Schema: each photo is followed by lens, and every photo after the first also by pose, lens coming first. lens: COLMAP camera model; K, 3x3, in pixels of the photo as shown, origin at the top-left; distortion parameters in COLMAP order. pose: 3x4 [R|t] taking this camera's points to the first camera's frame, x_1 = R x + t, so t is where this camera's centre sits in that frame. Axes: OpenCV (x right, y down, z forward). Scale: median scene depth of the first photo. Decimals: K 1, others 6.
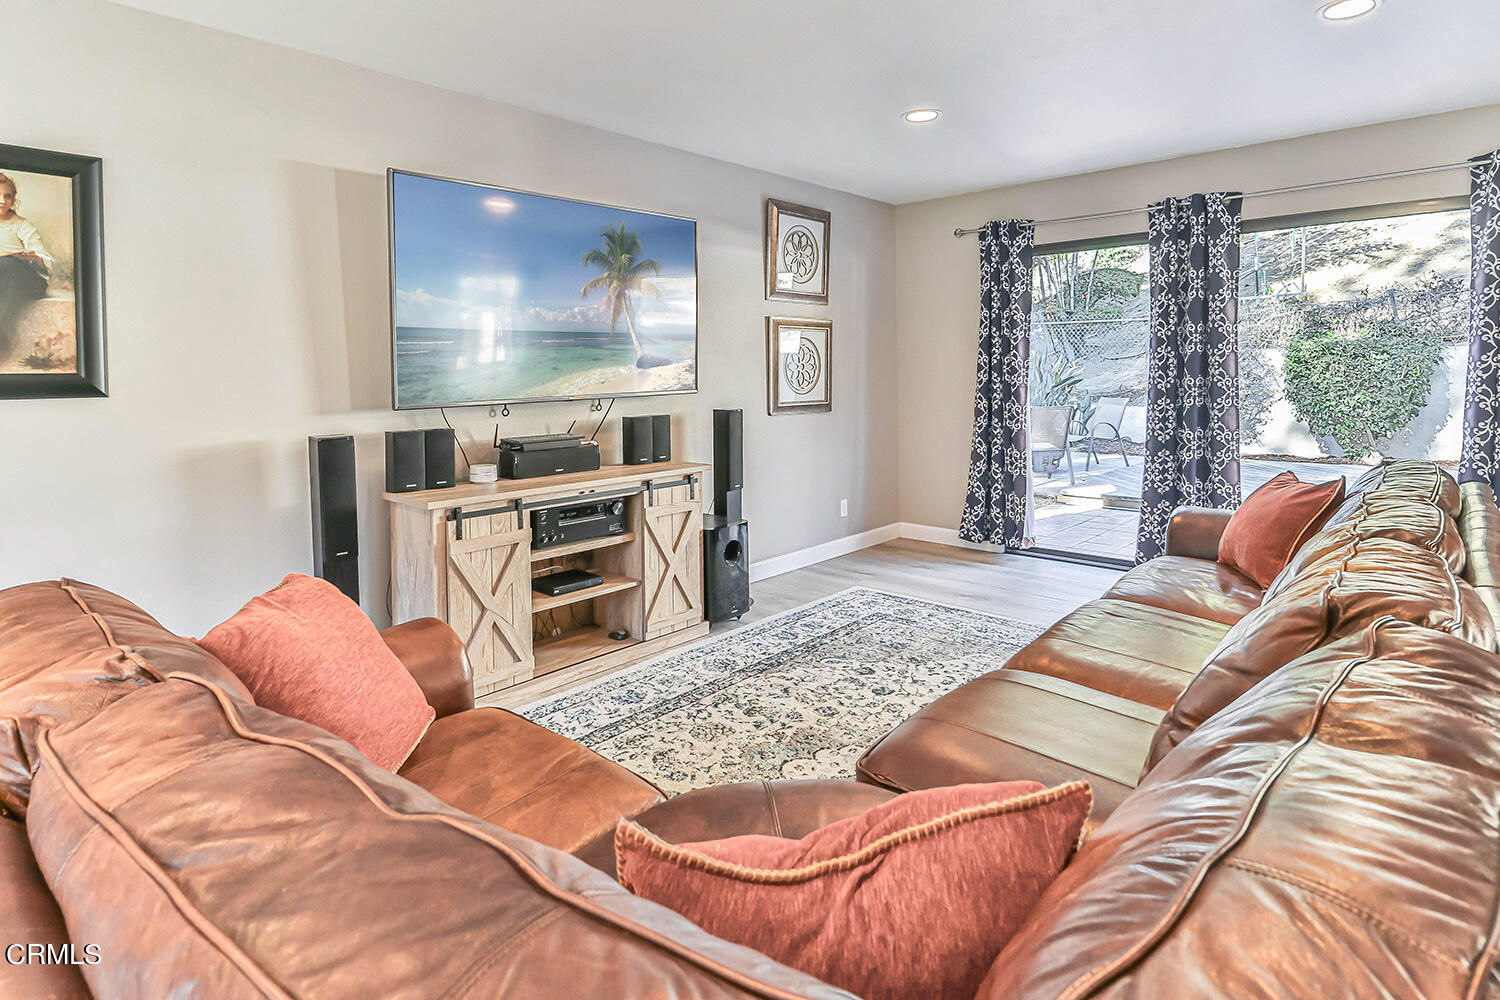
lens RADIAL K [[795.1, 0, 748.6], [0, 795.1, 401.2], [0, 0, 1]] dist [-0.000754, -0.002165]
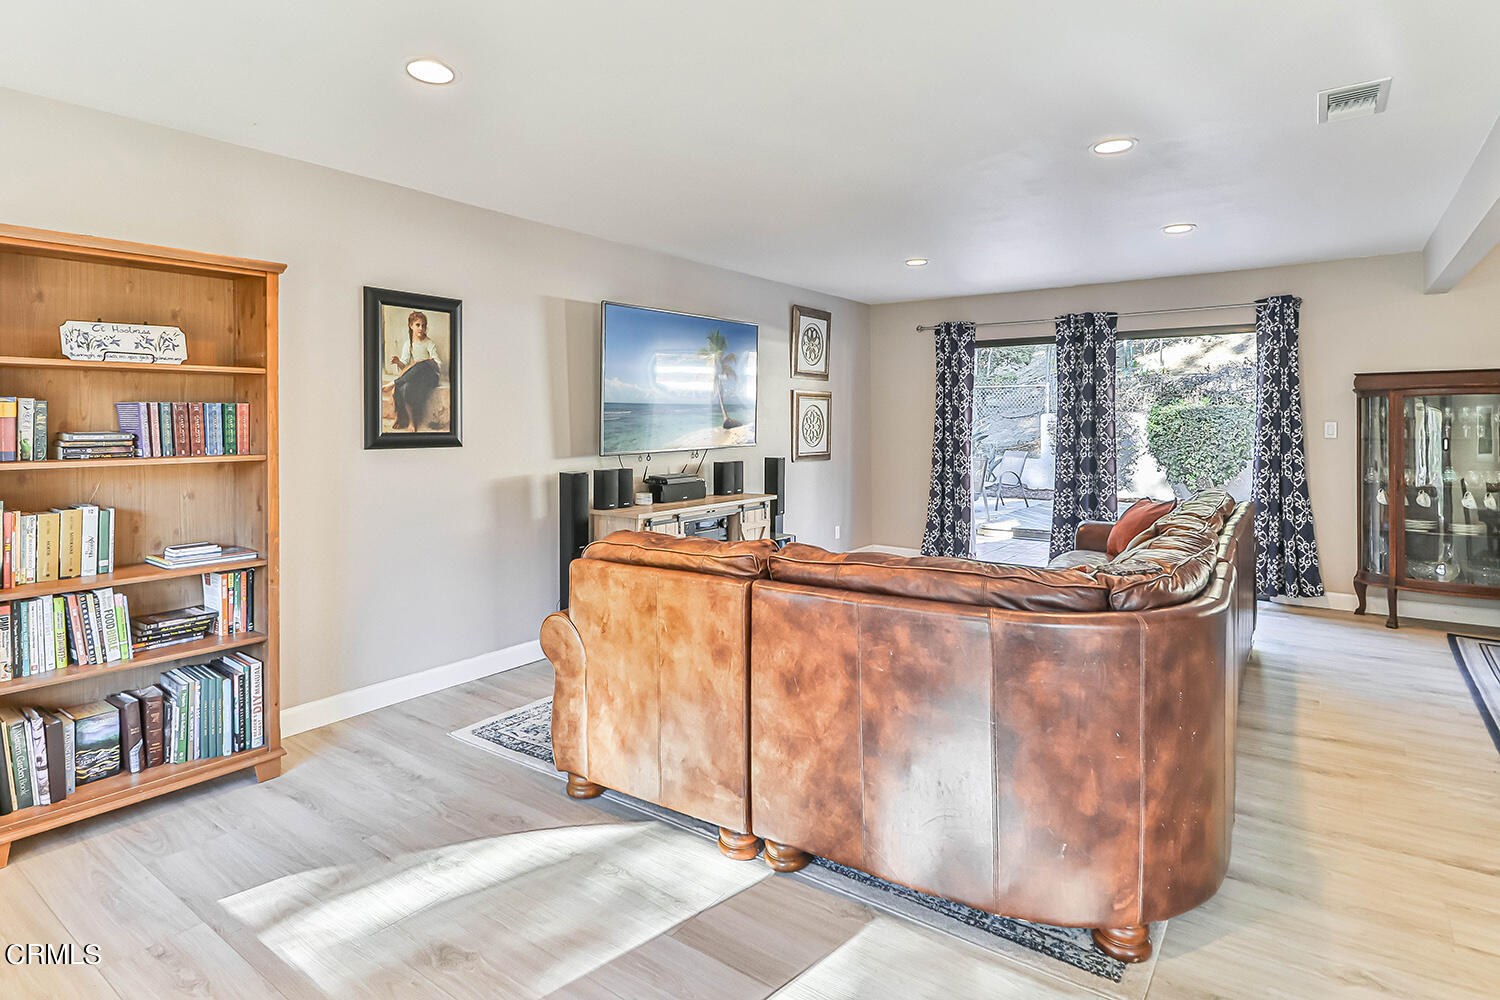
lens RADIAL K [[795.6, 0, 730.8], [0, 795.6, 426.3], [0, 0, 1]] dist [-0.003766, -0.000871]
pose [[0.994118, 0.011315, 0.107713, -0.242138], [-0.007895, 0.999452, -0.032131, 0.000765], [-0.108018, 0.031092, 0.993663, -0.372365]]
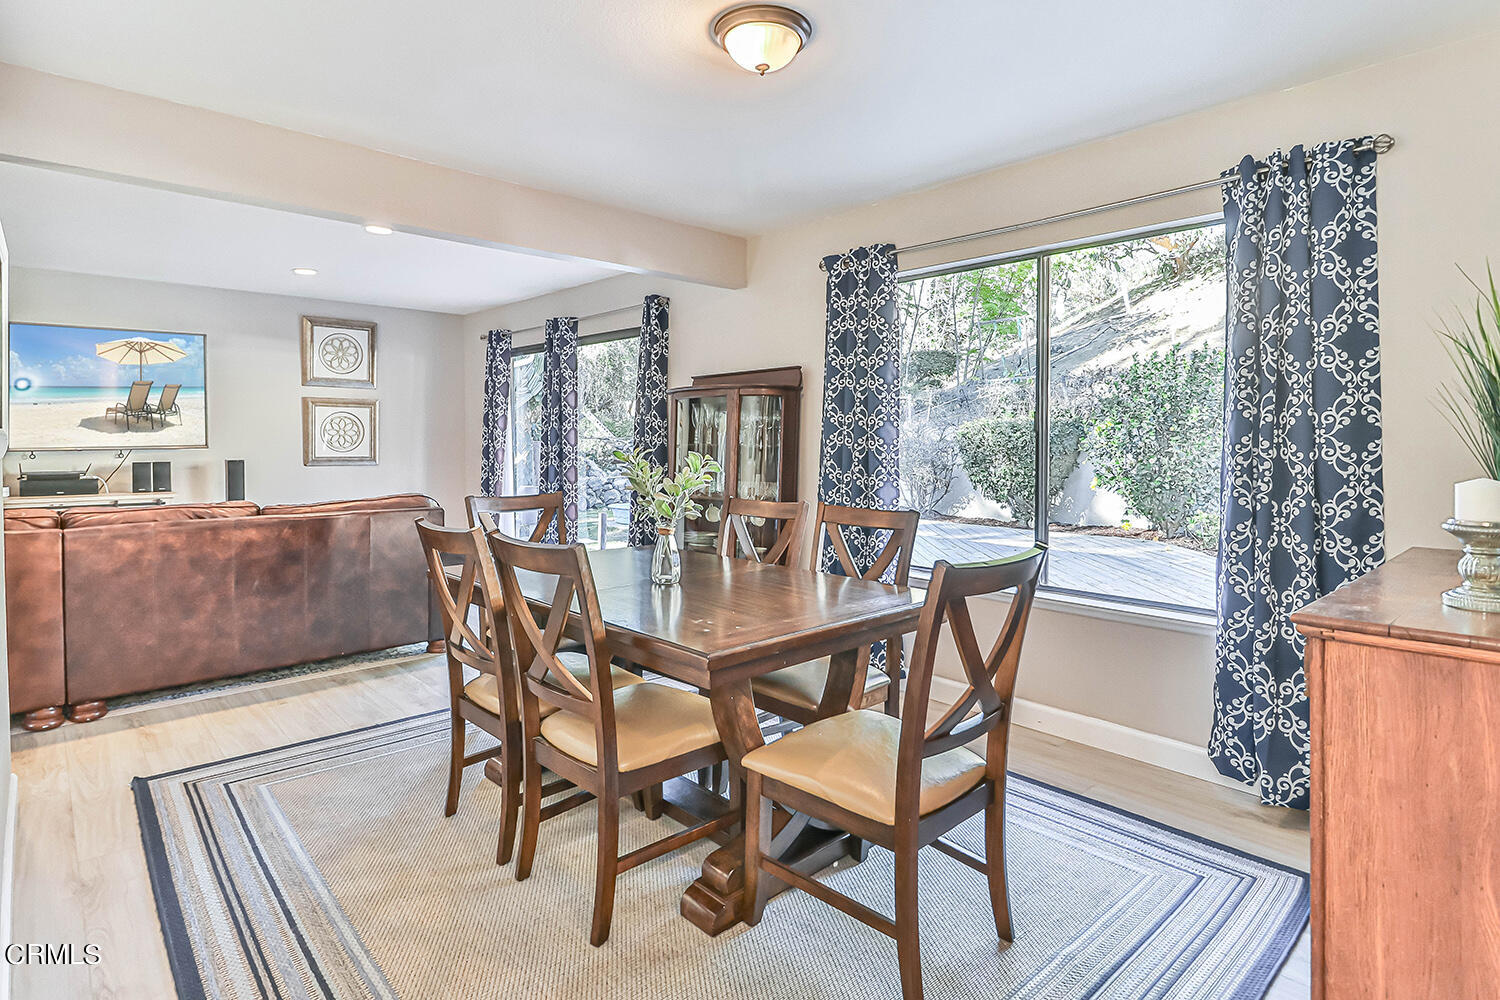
lens RADIAL K [[780.6, 0, 749.5], [0, 780.6, 474.5], [0, 0, 1]] dist [0.000821, -0.000019]
pose [[0.995454, 0.025961, -0.091640, 1.027747], [-0.024881, 0.999607, 0.012903, -0.004428], [0.091939, -0.010564, 0.995709, -0.368824]]
